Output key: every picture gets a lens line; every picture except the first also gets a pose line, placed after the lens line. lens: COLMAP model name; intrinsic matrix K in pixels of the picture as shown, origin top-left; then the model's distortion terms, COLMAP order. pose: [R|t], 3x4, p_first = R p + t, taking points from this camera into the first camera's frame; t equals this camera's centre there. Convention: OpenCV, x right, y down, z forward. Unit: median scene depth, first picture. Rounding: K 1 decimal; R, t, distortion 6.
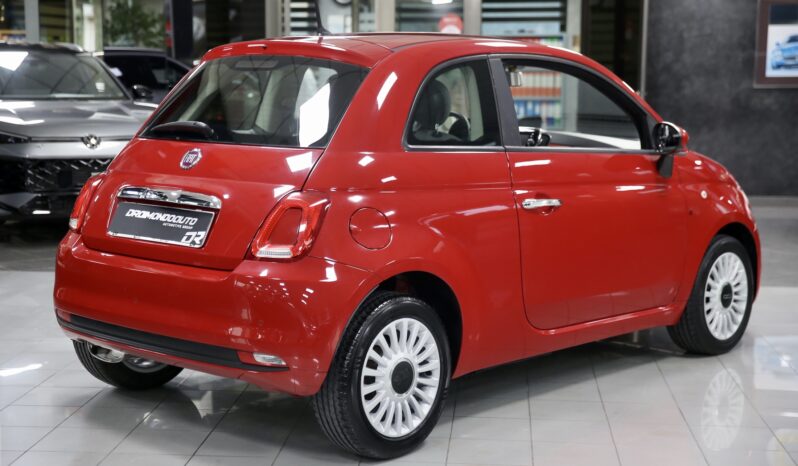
lens RADIAL K [[1351.8, 0, 396.9], [0, 1351.8, 231.7], [0, 0, 1]] dist [0.094988, 0.000000]
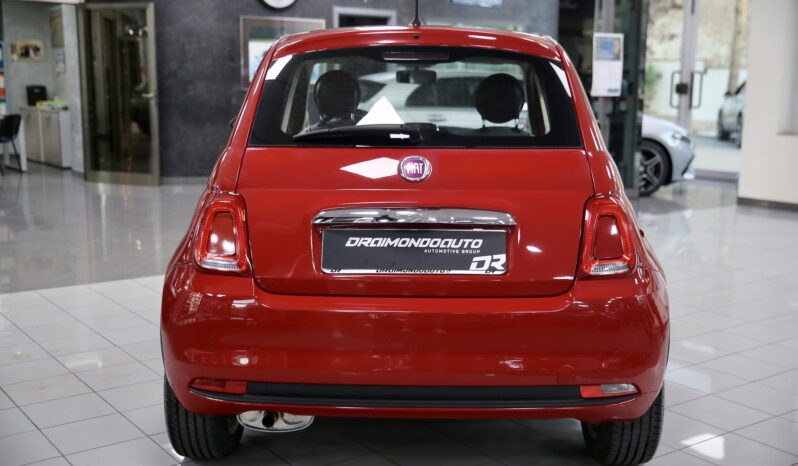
lens RADIAL K [[921.3, 0, 396.2], [0, 921.3, 234.8], [0, 0, 1]] dist [0.071420, 0.000000]
pose [[0.730075, -0.107868, 0.674800, -0.555382], [0.076947, 0.994160, 0.075668, -0.058404], [-0.679021, -0.003319, 0.734111, 0.602378]]
